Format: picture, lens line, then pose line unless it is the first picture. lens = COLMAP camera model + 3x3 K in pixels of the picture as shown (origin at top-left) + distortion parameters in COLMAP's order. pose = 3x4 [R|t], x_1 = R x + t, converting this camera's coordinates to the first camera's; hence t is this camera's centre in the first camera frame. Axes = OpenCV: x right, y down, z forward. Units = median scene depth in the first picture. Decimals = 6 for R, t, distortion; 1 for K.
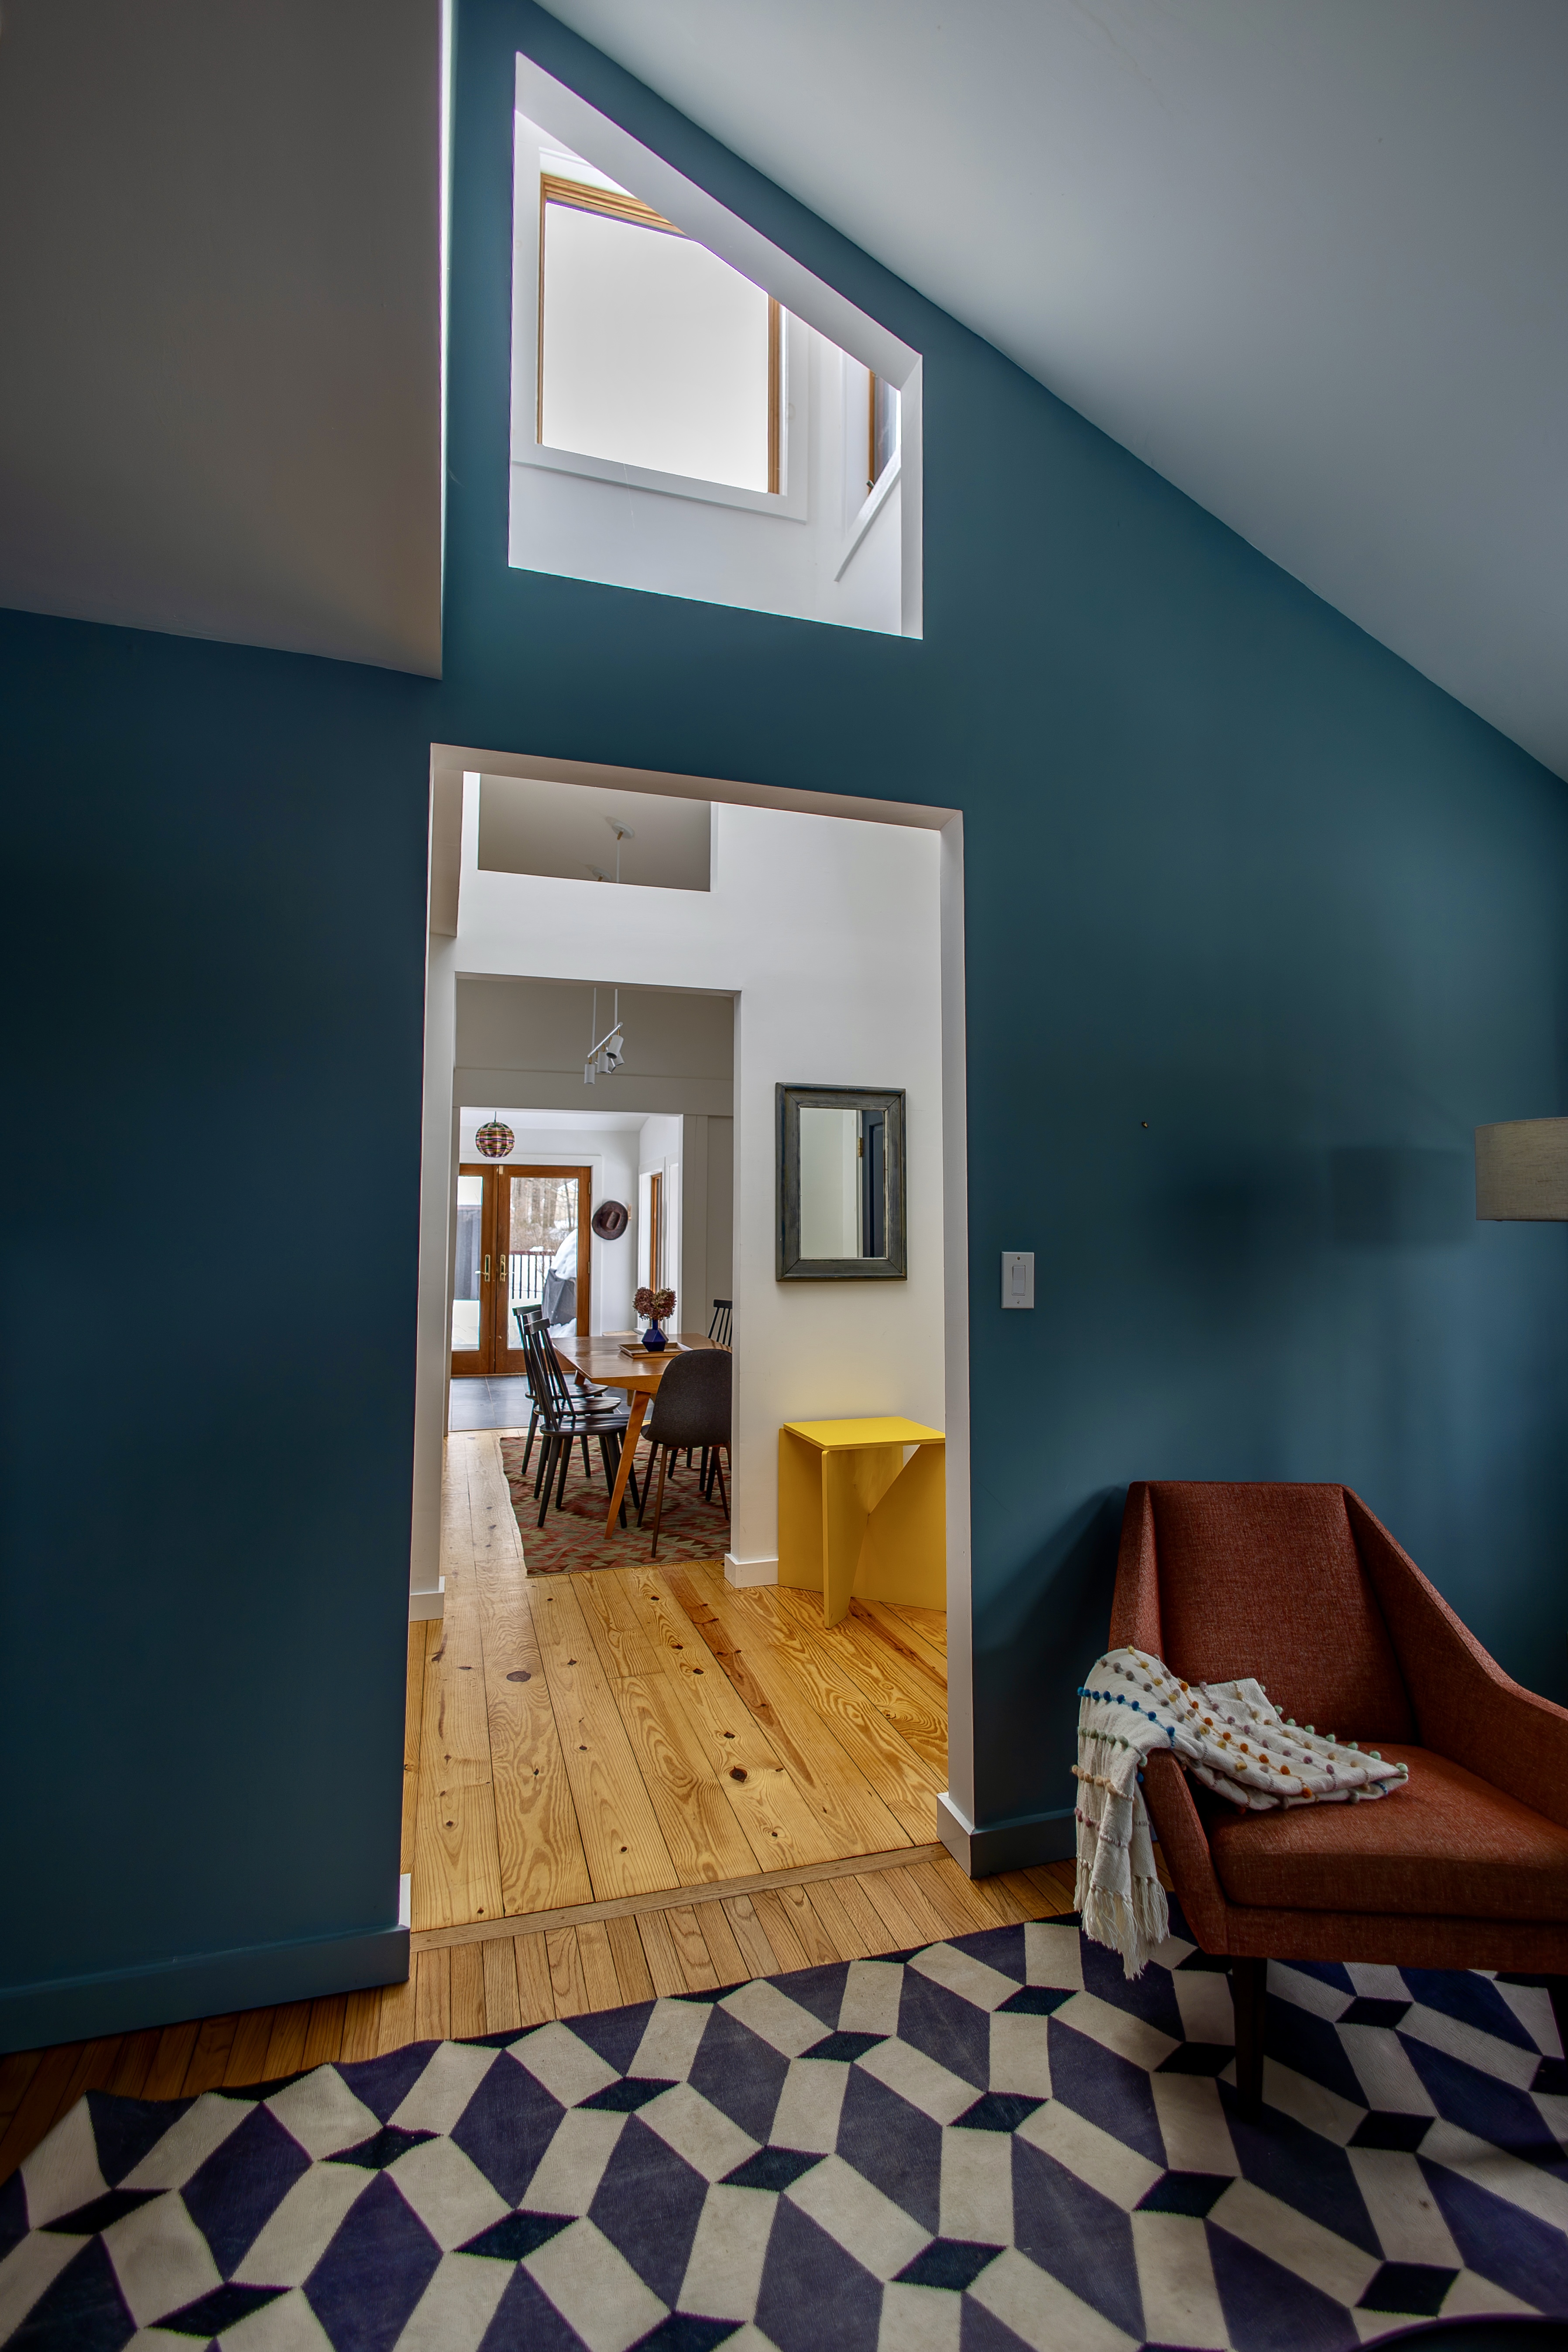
lens RADIAL K [[1096.5, 0, 793.6], [0, 1096.5, 1174.9], [0, 0, 1]] dist [0.018148, -0.005293]
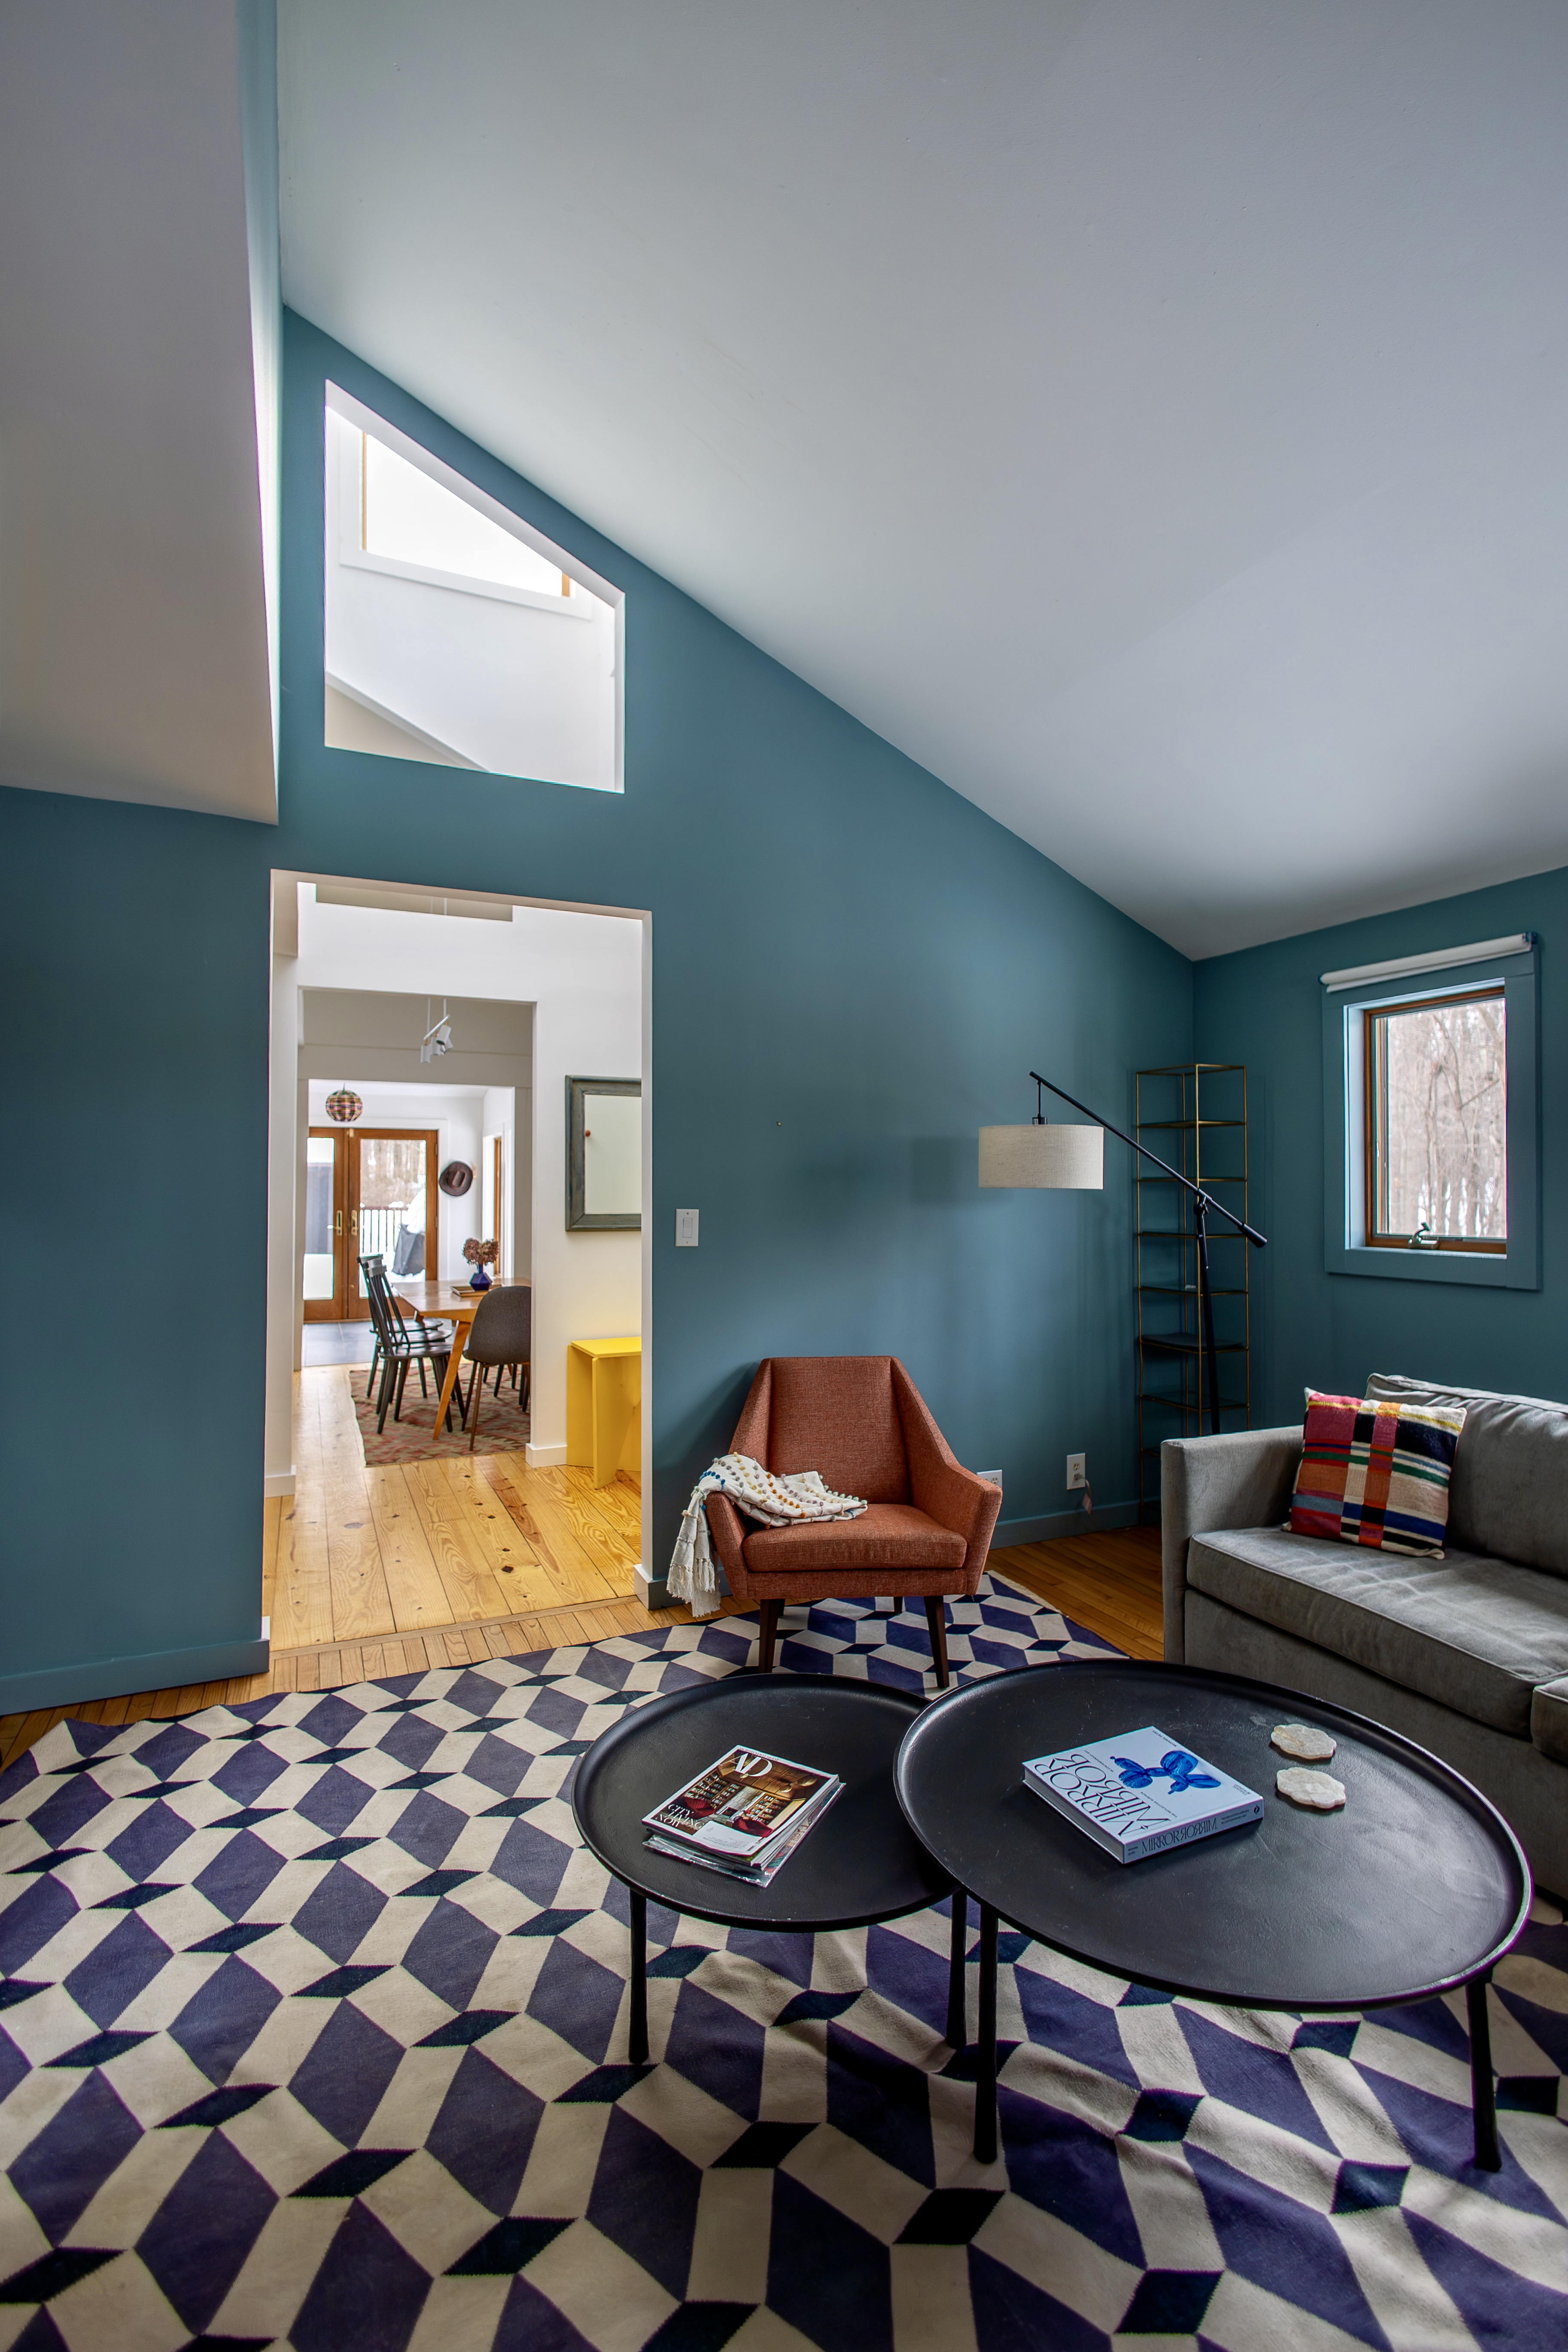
lens RADIAL K [[1085.8, 0, 806.3], [0, 1085.8, 1182.2], [0, 0, 1]] dist [0.002450, -0.001758]
pose [[0.991991, 0.001681, 0.126298, 0.170380], [-0.007642, 0.998878, 0.046726, -0.036310], [-0.126078, -0.047317, 0.990891, -0.474022]]
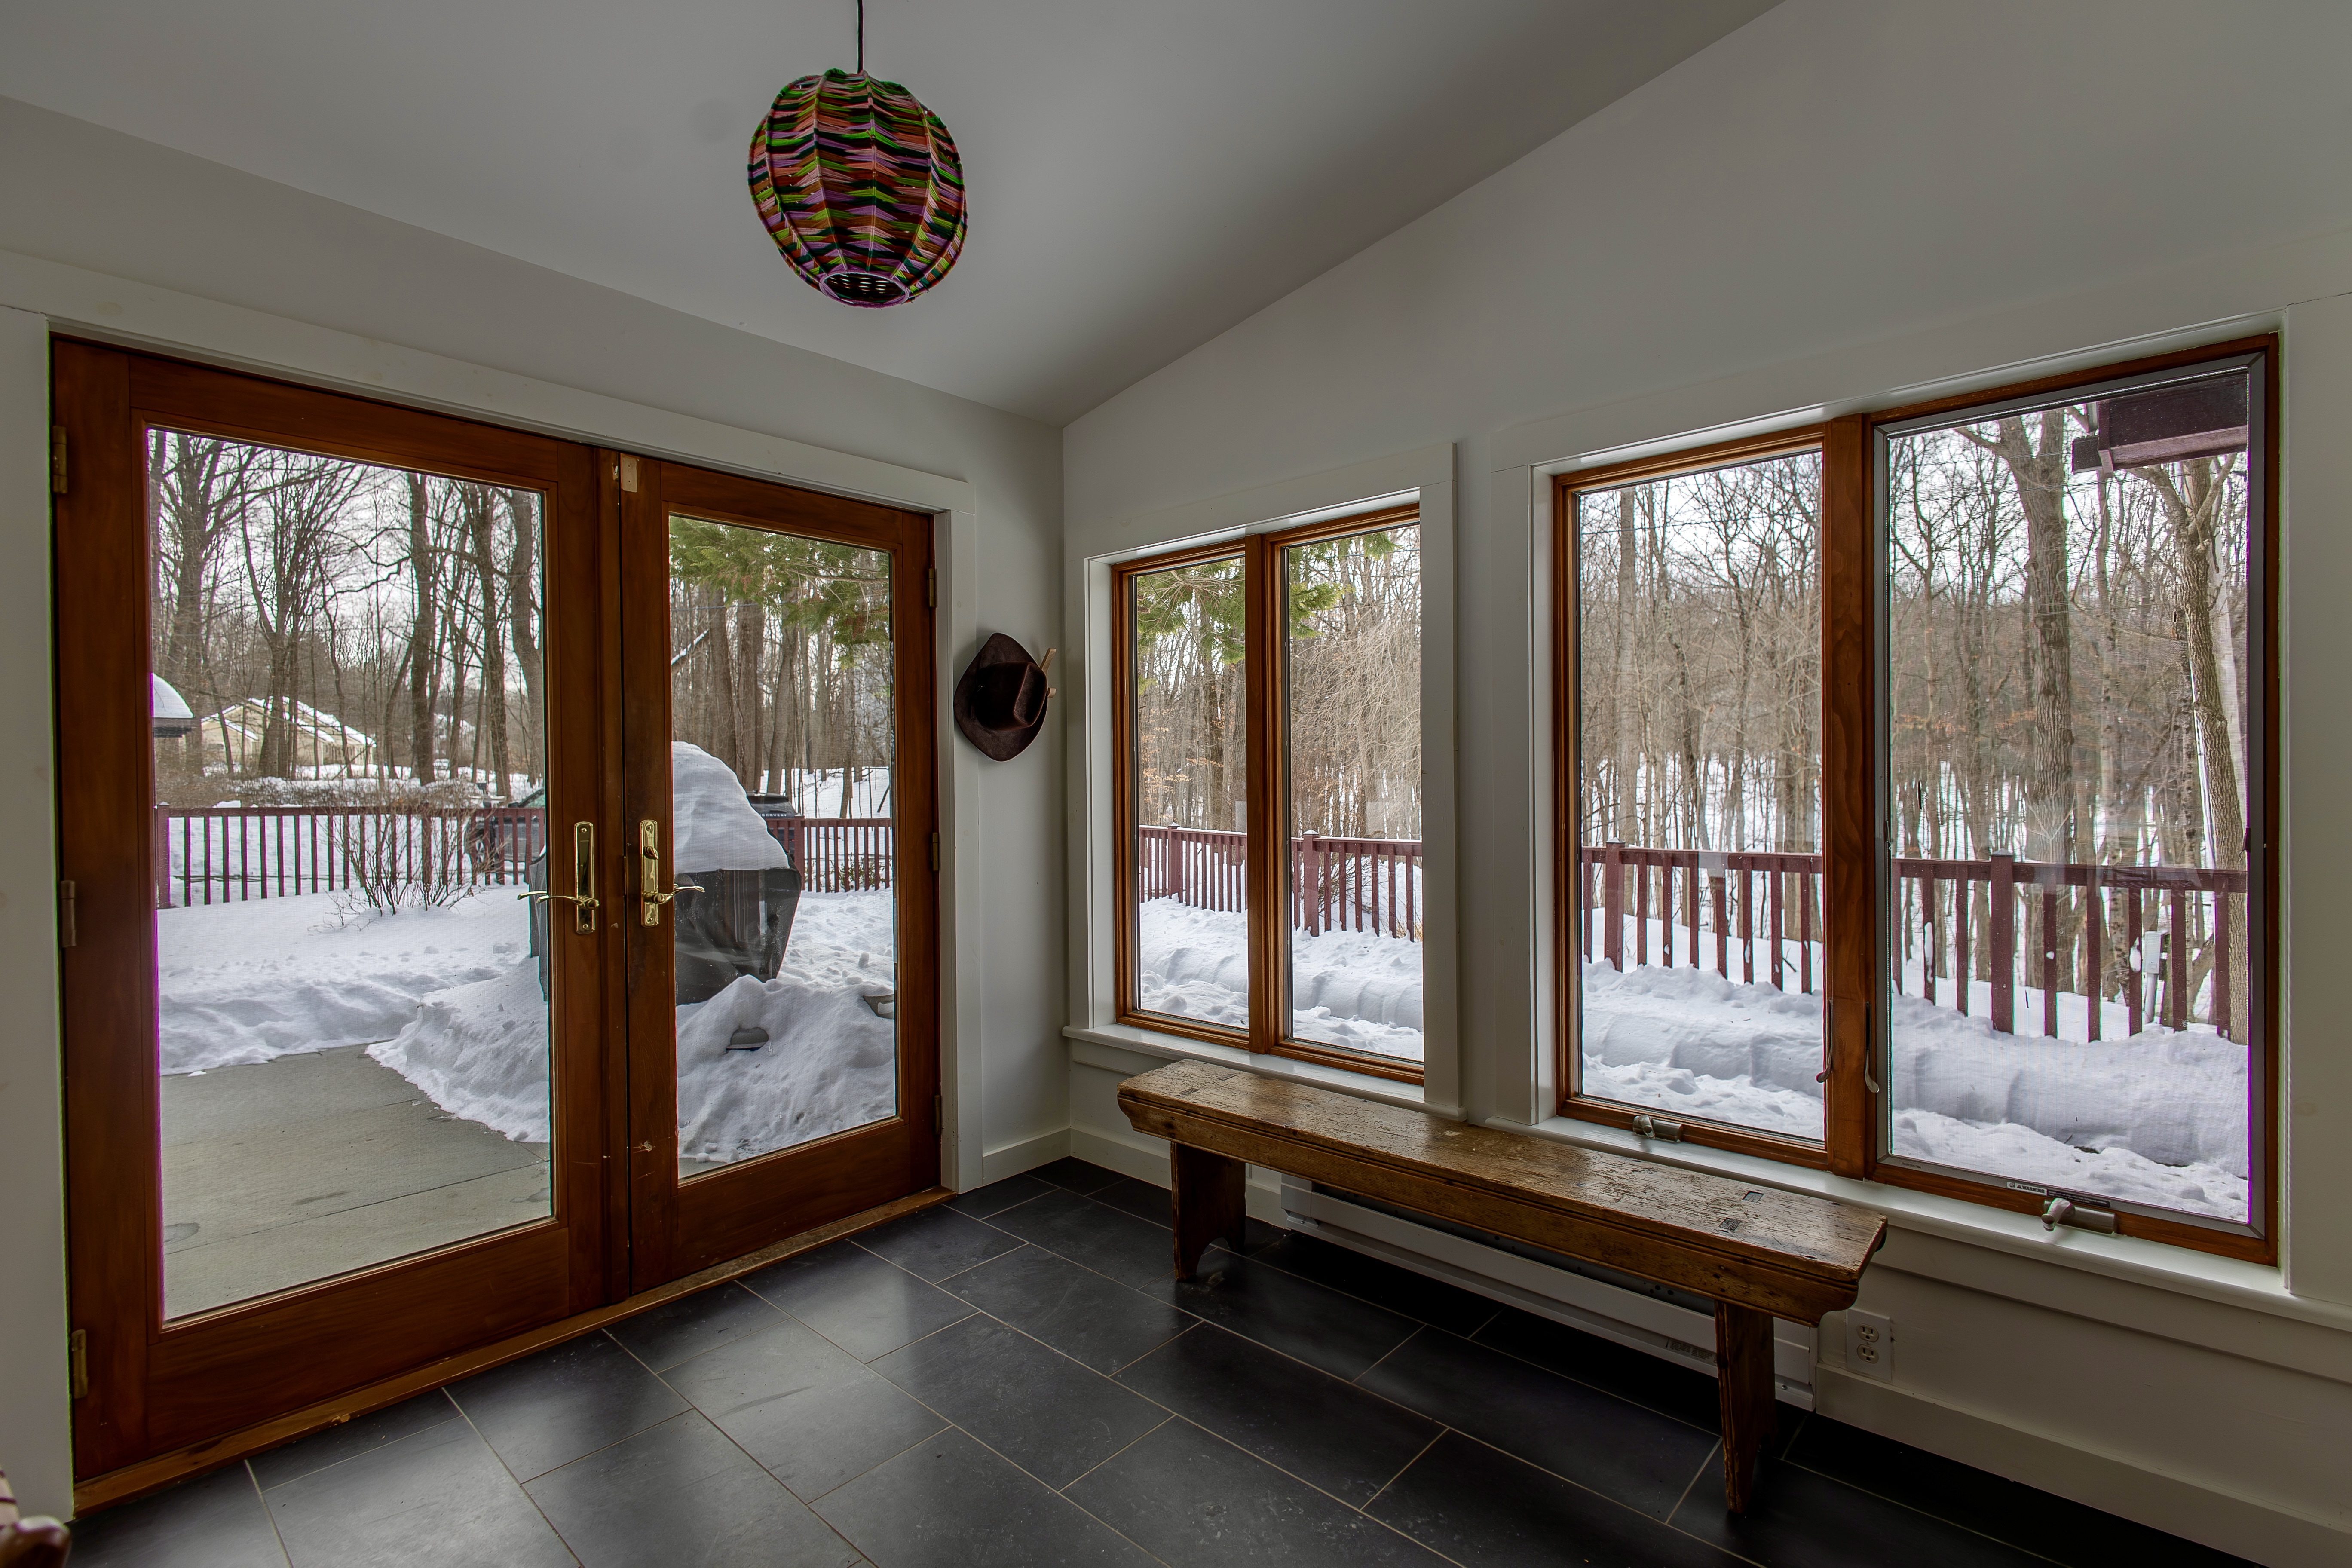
lens RADIAL K [[1109.7, 0, 1183.8], [0, 1109.7, 782.0], [0, 0, 1]] dist [0.010818, -0.005189]
pose [[0.857681, -0.011559, 0.514052, -1.132224], [-0.017651, 0.998496, 0.051902, 0.191057], [-0.513879, -0.053589, 0.856187, 2.828762]]
